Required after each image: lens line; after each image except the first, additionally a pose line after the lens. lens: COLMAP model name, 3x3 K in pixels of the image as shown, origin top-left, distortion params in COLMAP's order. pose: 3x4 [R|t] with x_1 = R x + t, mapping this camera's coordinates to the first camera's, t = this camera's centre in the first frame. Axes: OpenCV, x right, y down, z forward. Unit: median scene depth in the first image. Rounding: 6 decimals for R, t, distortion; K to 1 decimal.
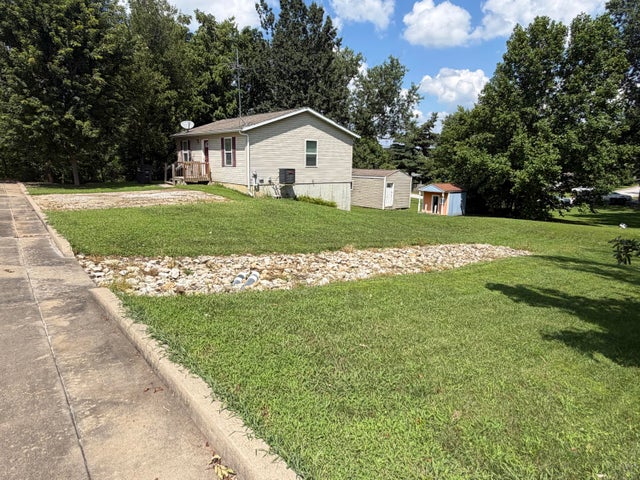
lens RADIAL K [[390.3, 0, 320.0], [0, 390.3, 240.0], [0, 0, 1]] dist [-0.002655, -0.000332]
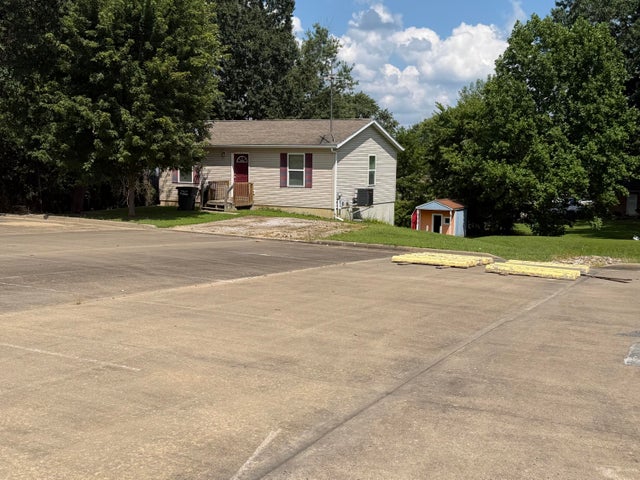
lens RADIAL K [[742.1, 0, 320.0], [0, 742.1, 240.0], [0, 0, 1]] dist [0.206741, -0.472112]
pose [[0.916212, -0.048634, 0.397732, -0.729029], [0.084439, 0.993751, -0.073000, 0.042335], [-0.391697, 0.100467, 0.914593, -0.425704]]
